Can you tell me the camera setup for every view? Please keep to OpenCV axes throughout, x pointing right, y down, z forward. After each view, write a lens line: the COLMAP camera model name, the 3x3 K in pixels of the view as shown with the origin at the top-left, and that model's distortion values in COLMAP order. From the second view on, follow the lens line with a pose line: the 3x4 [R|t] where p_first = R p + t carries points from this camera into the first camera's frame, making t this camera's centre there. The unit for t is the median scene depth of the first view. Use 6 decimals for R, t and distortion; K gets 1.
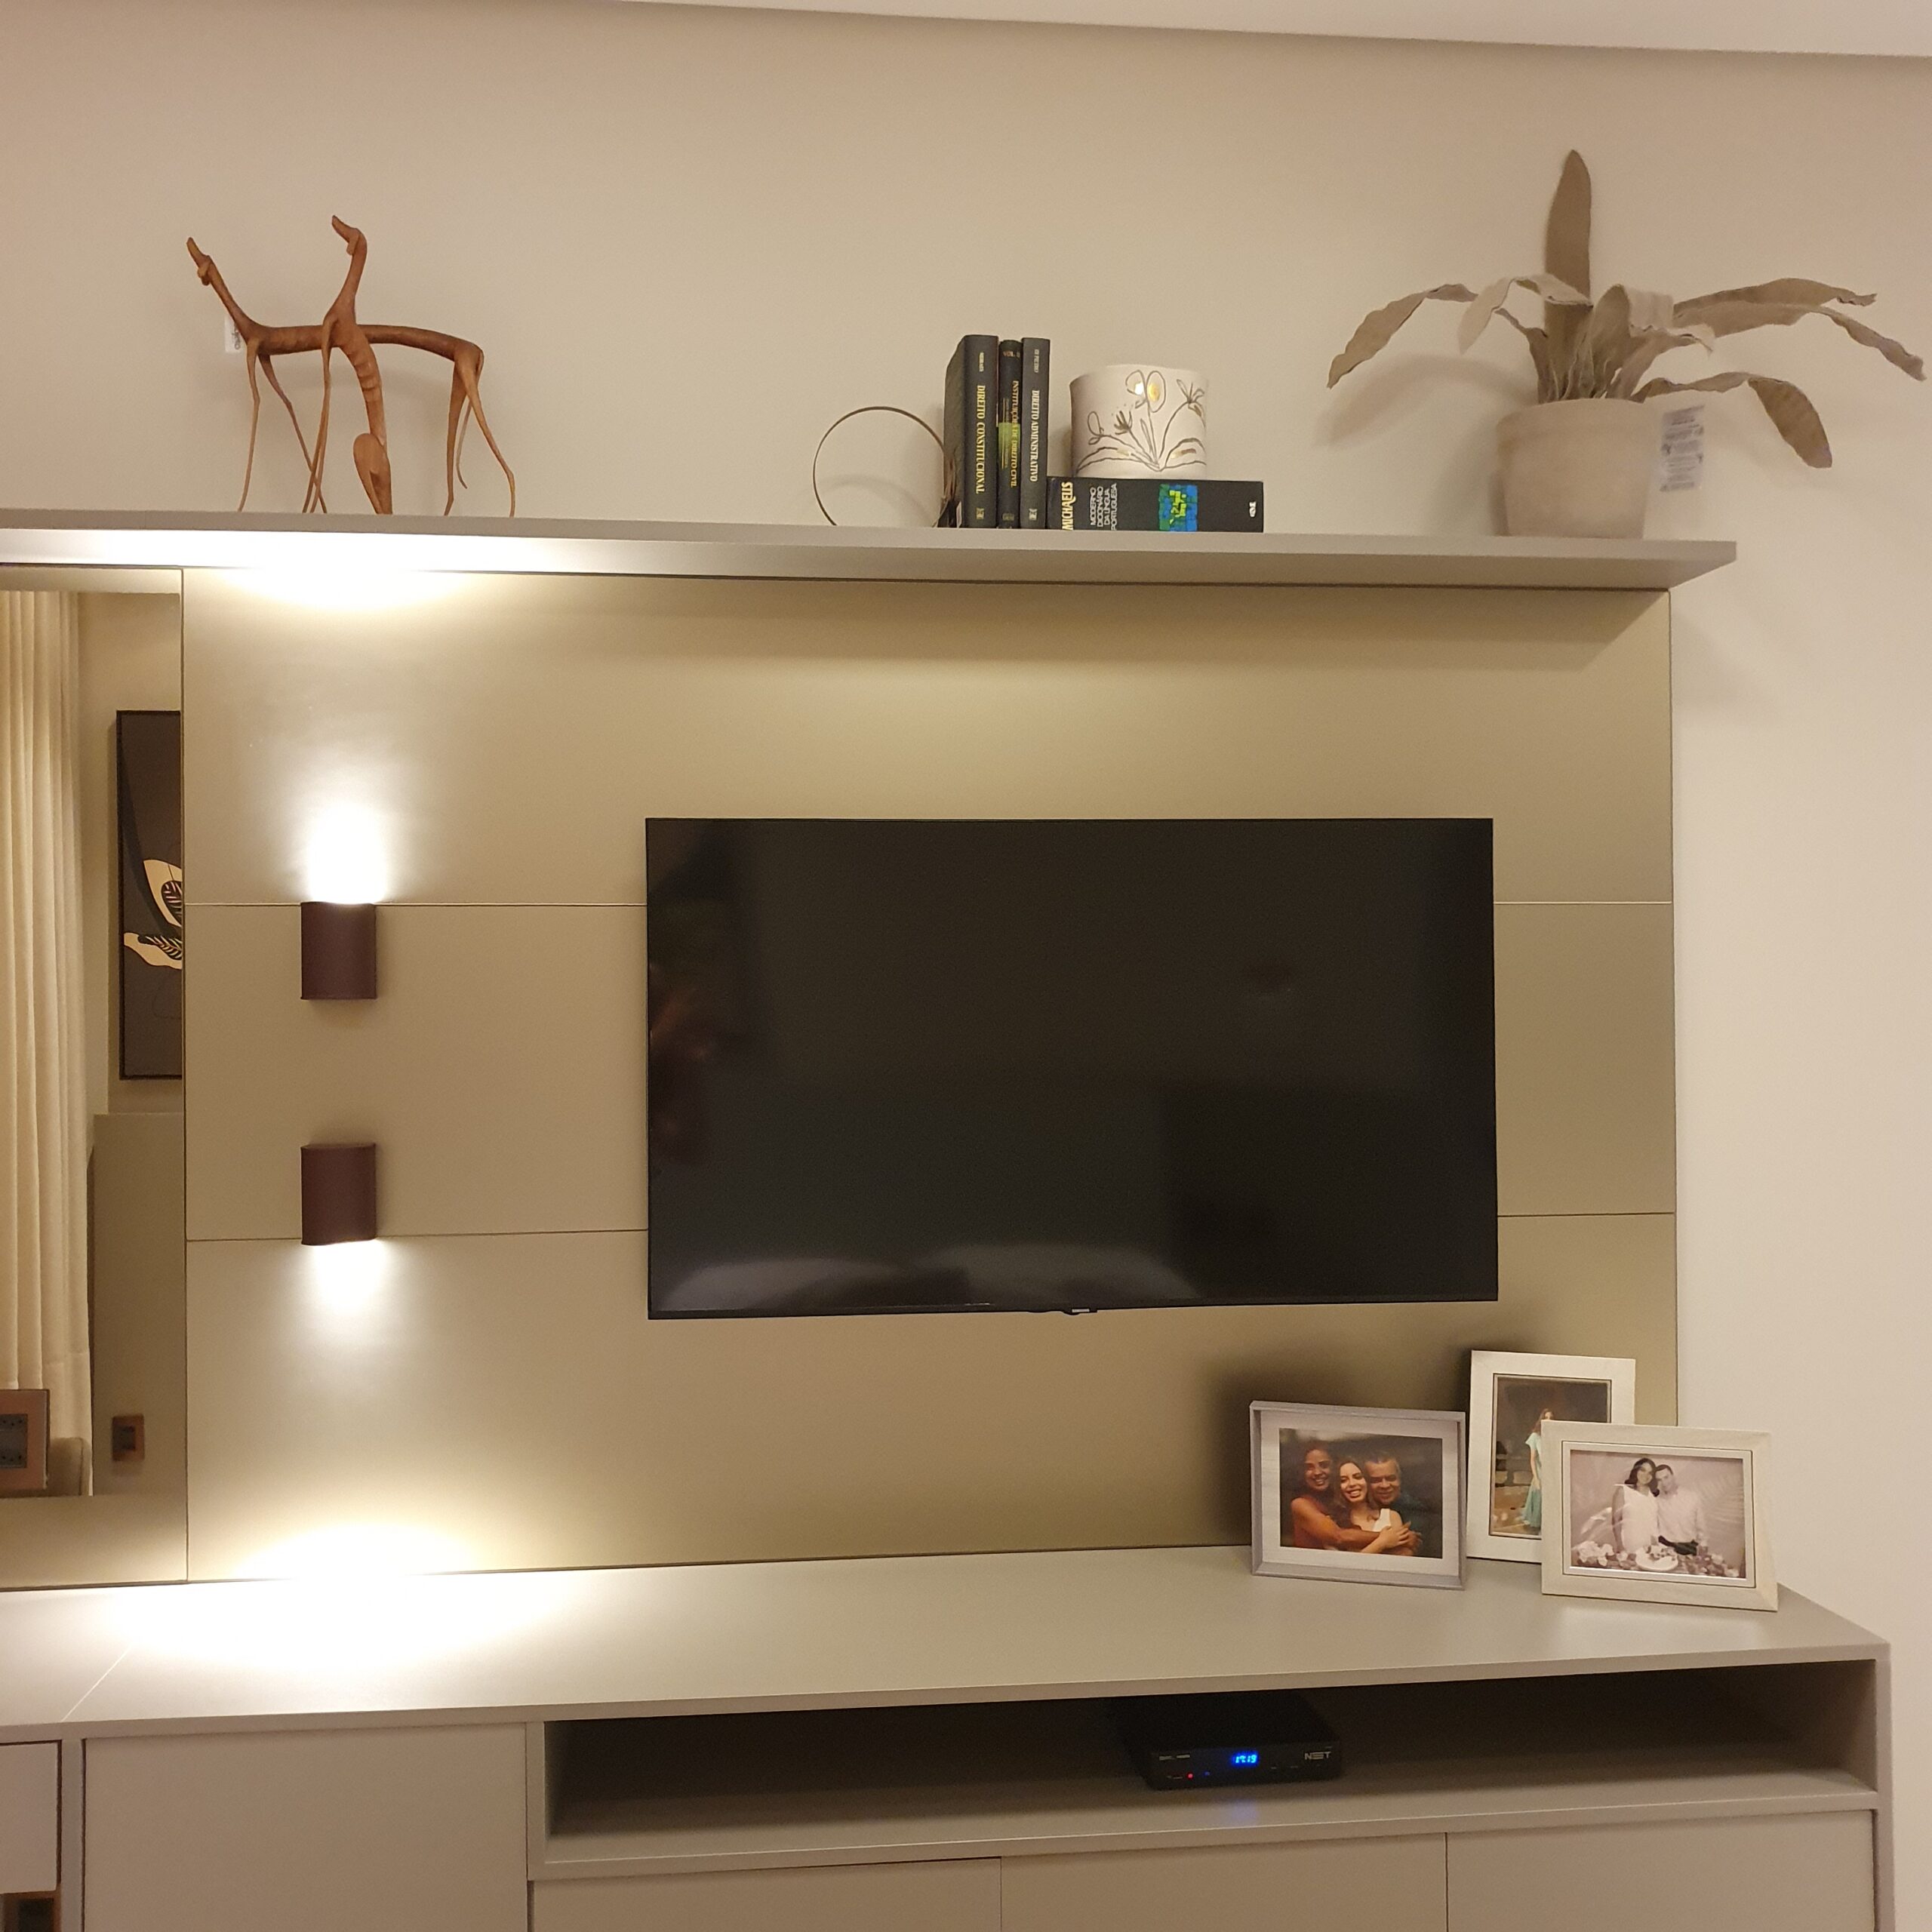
lens RADIAL K [[1901.3, 0, 966.0], [0, 1901.3, 966.0], [0, 0, 1]] dist [-0.002083, -0.021121]
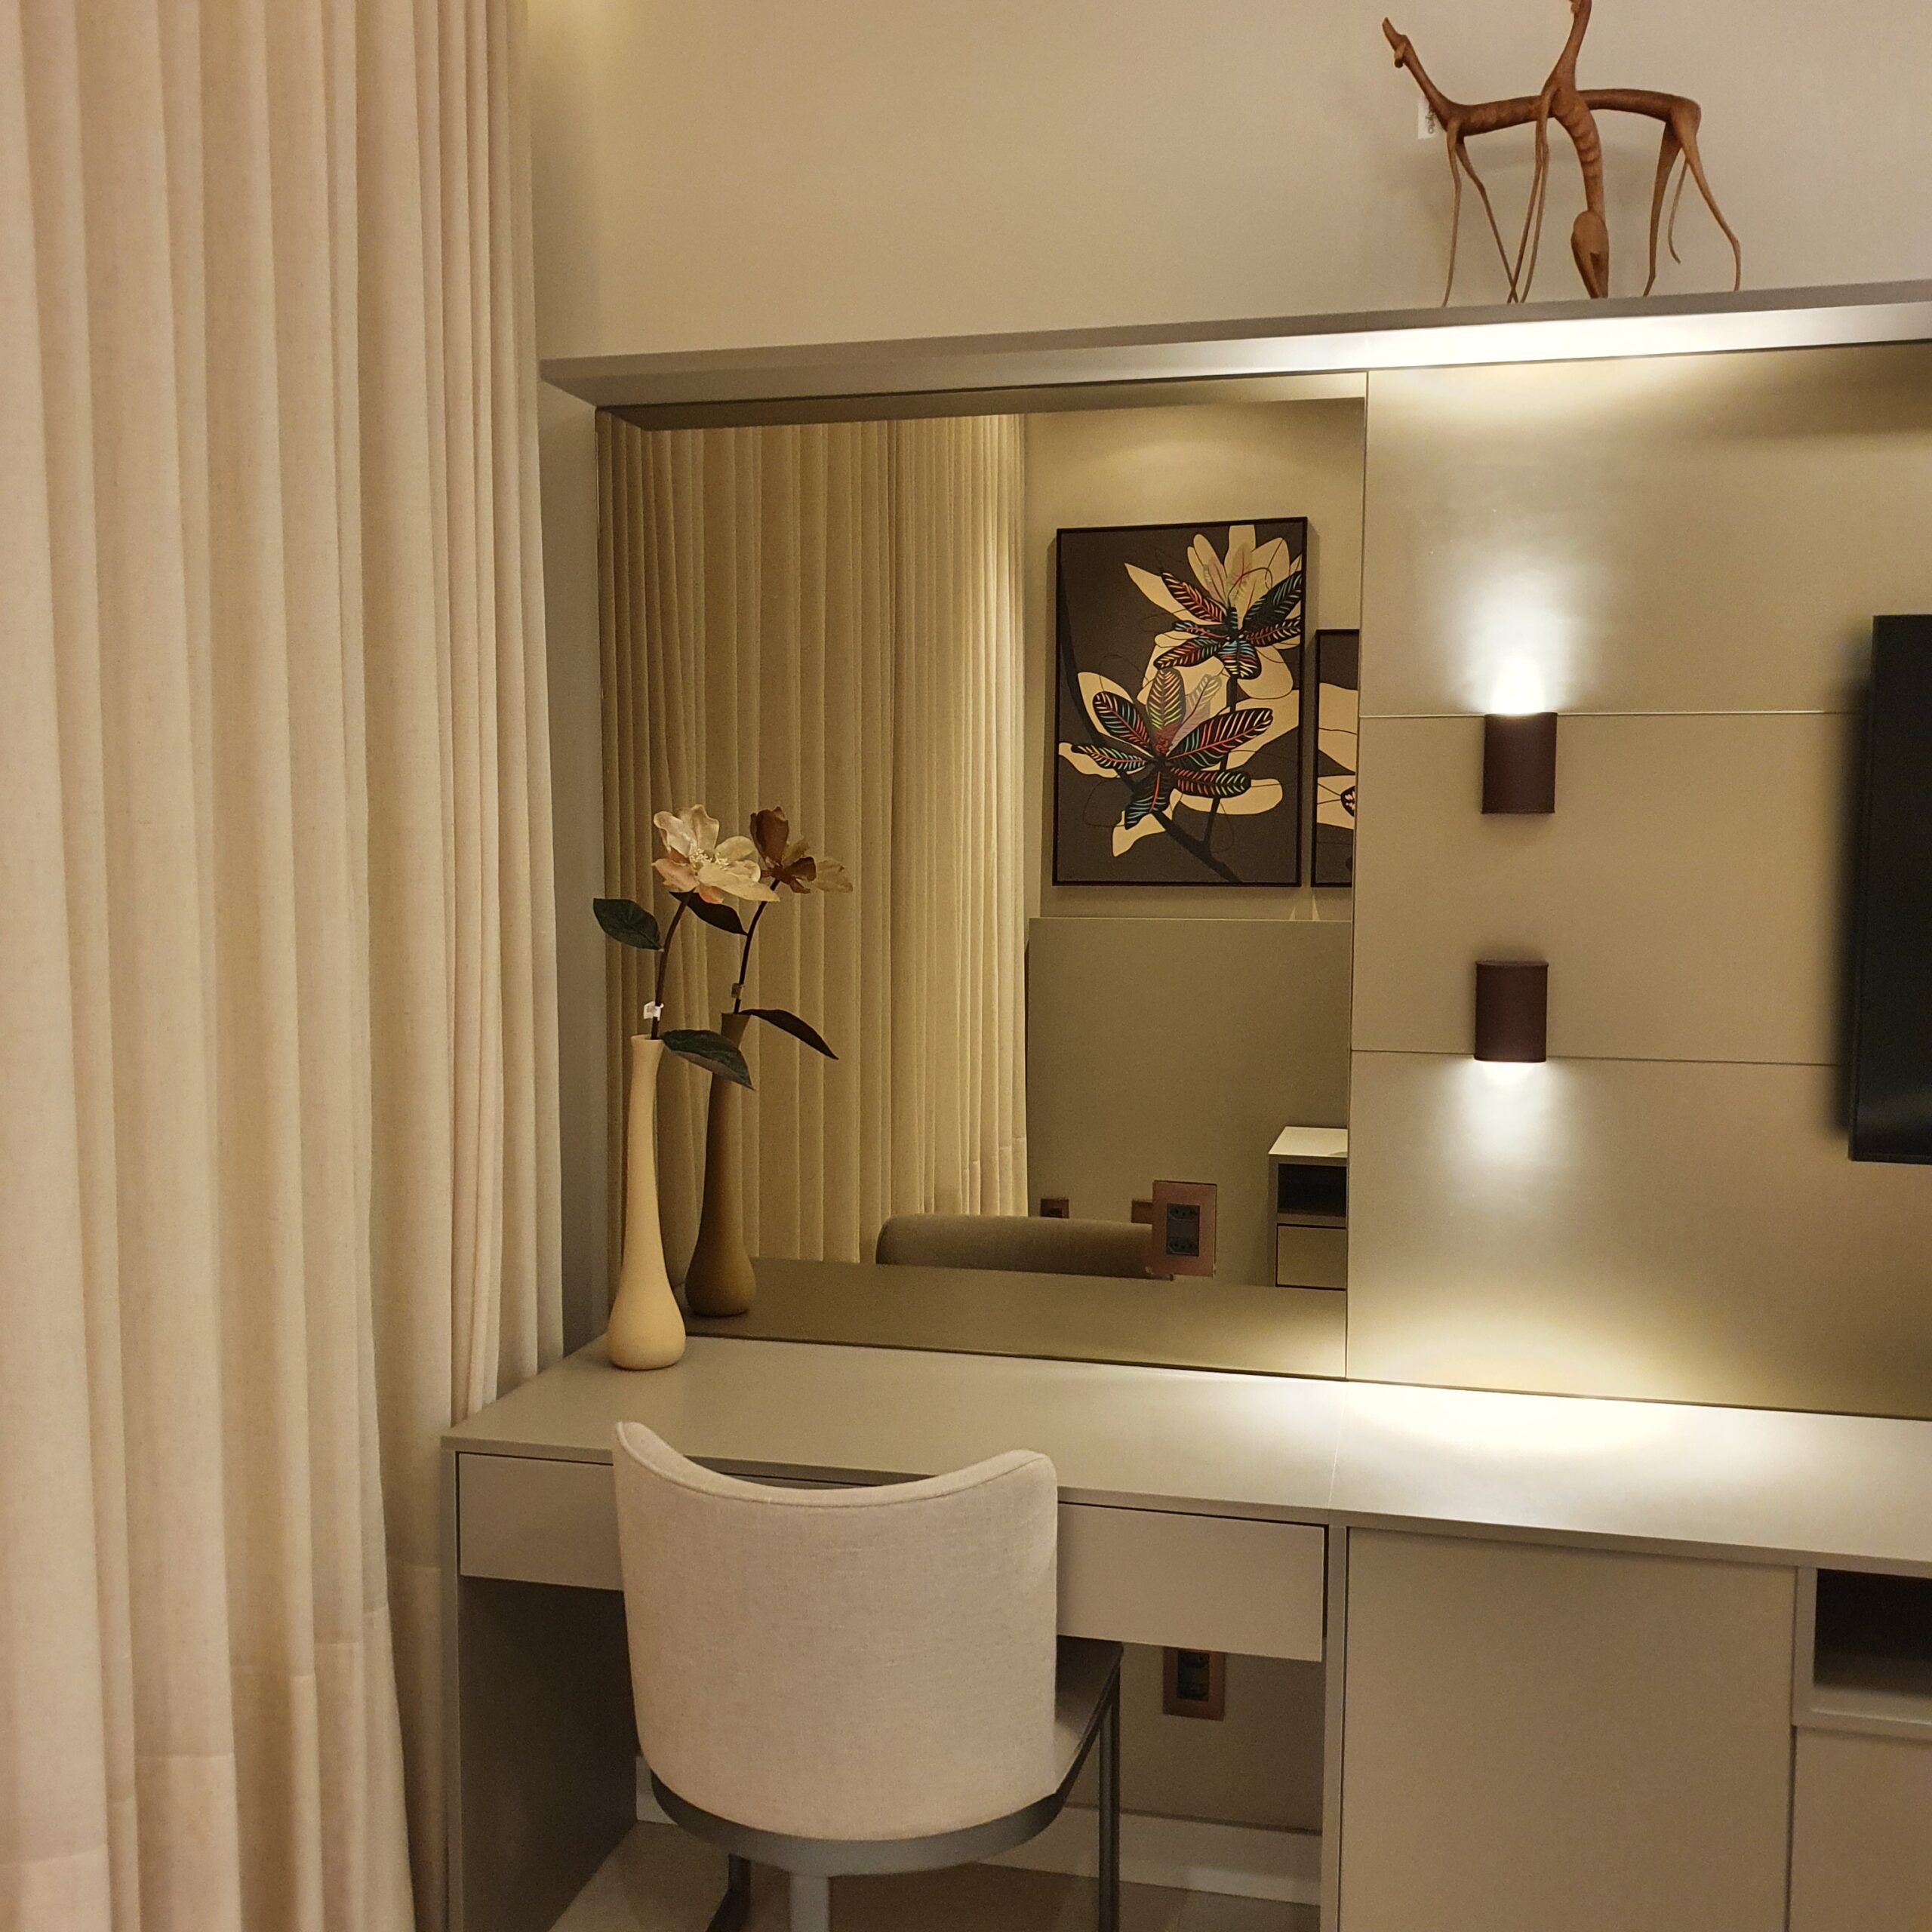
lens RADIAL K [[1913.6, 0, 966.0], [0, 1913.6, 966.0], [0, 0, 1]] dist [-0.065711, 0.115120]
pose [[0.938743, 0.036064, -0.342726, -0.261353], [-0.001300, 0.994873, 0.101126, -0.003109], [0.344616, -0.094486, 0.933977, -0.016056]]
